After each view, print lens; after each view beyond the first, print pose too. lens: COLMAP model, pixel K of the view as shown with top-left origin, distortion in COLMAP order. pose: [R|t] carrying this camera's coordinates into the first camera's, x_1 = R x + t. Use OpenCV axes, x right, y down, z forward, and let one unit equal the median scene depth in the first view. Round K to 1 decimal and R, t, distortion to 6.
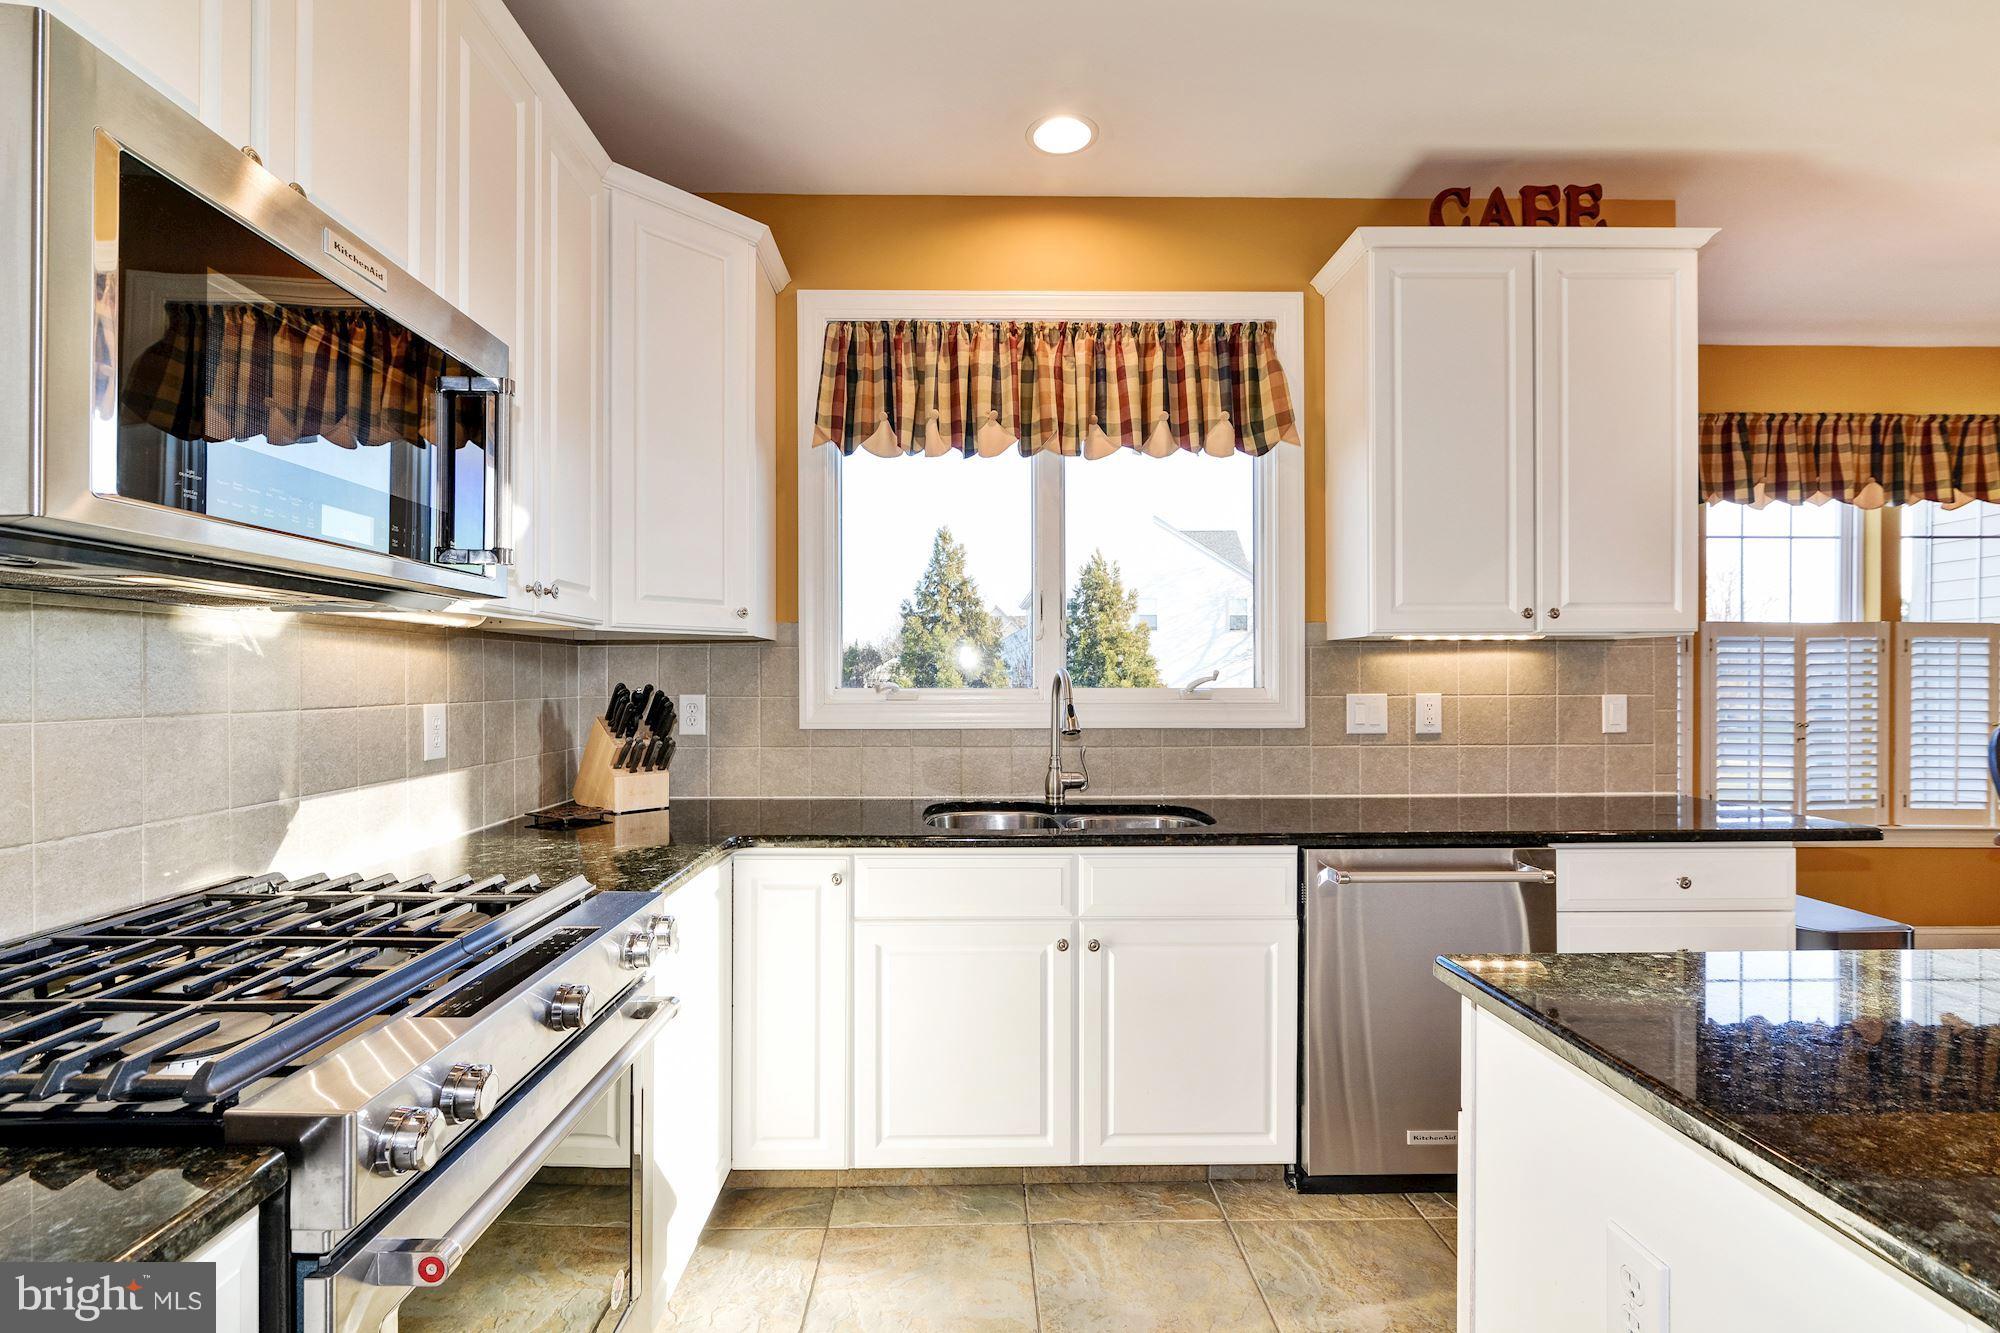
lens RADIAL K [[921.8, 0, 994.3], [0, 921.8, 671.0], [0, 0, 1]] dist [0.003698, -0.001178]
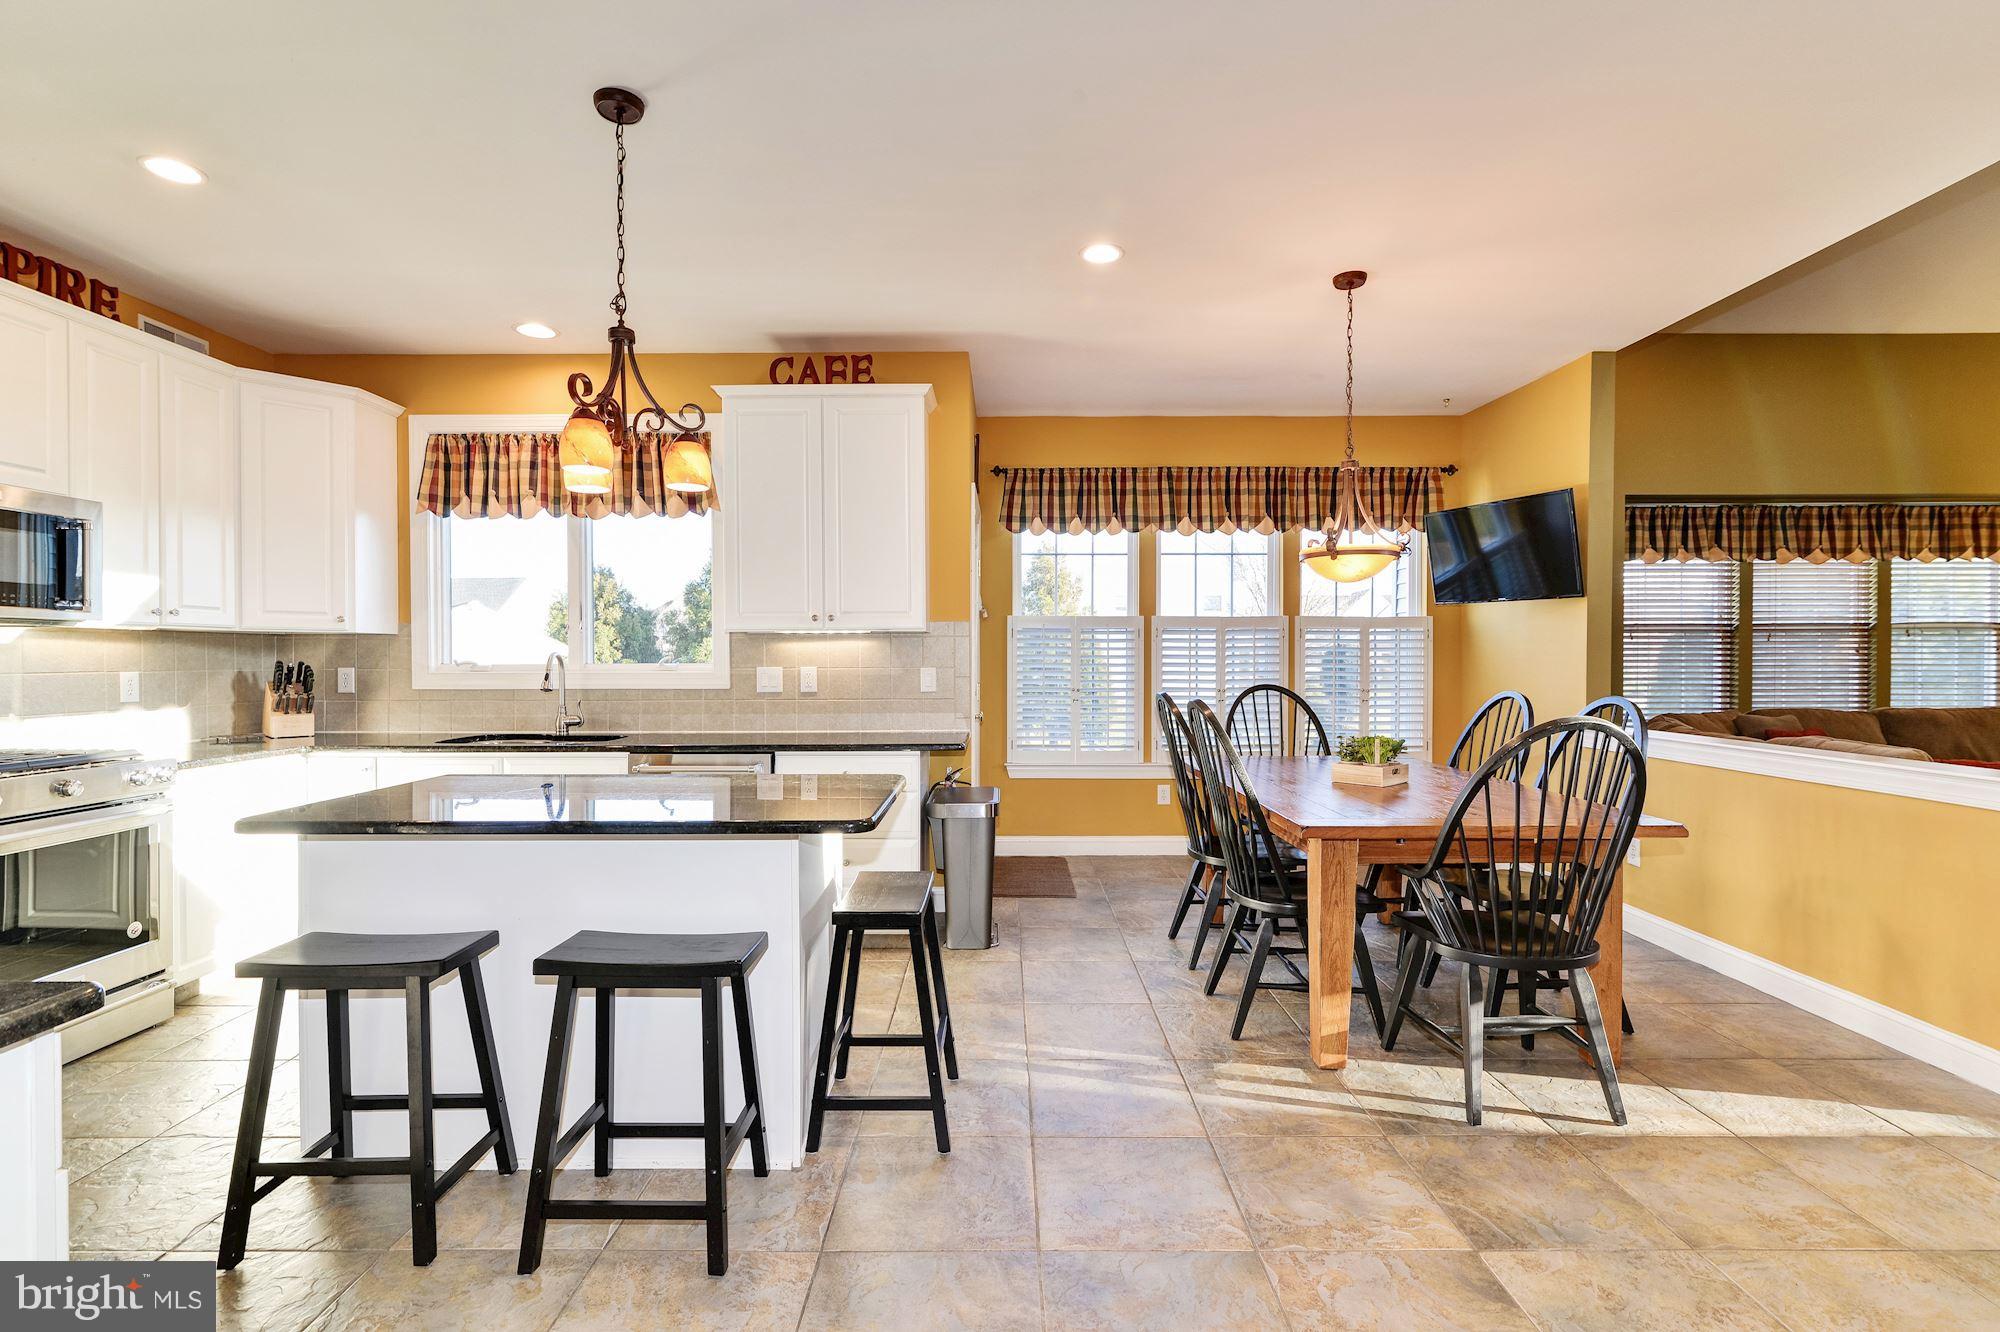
lens RADIAL K [[921.8, 0, 1007.0], [0, 921.8, 658.5], [0, 0, 1]] dist [0.003698, -0.001178]
pose [[0.999771, -0.001771, -0.021327, 0.852404], [0.001933, 0.999970, 0.007550, -0.000760], [0.021313, -0.007590, 0.999744, -0.578381]]
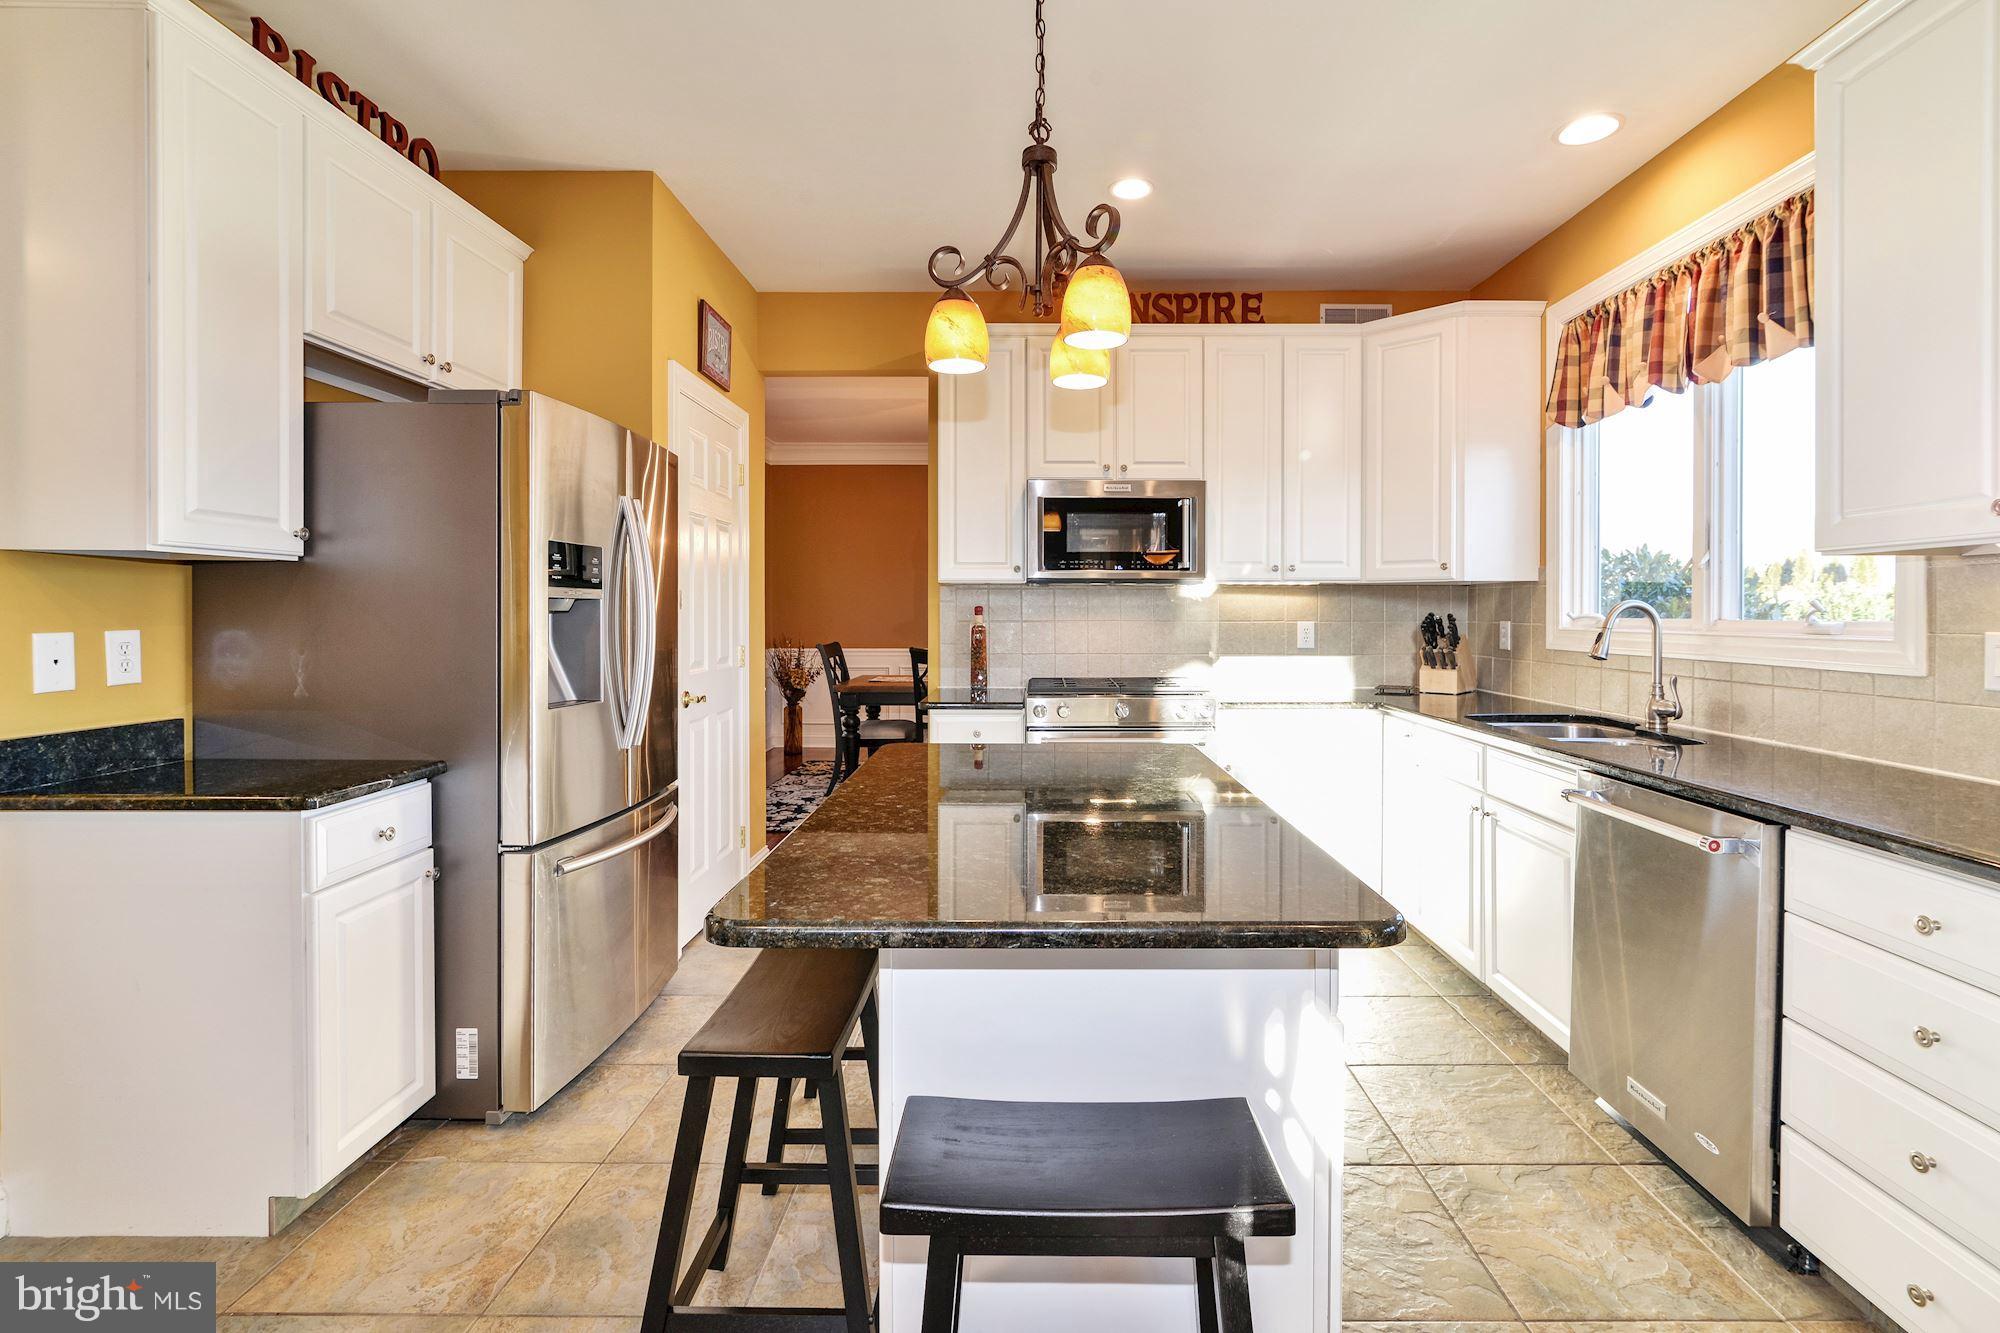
lens RADIAL K [[921.8, 0, 1022.3], [0, 921.8, 619.2], [0, 0, 1]] dist [0.003698, -0.001178]
pose [[-0.029940, 0.009883, -0.999503, 1.097354], [0.004235, 0.999943, 0.009760, 0.005165], [0.999543, -0.003941, -0.029981, 0.303372]]
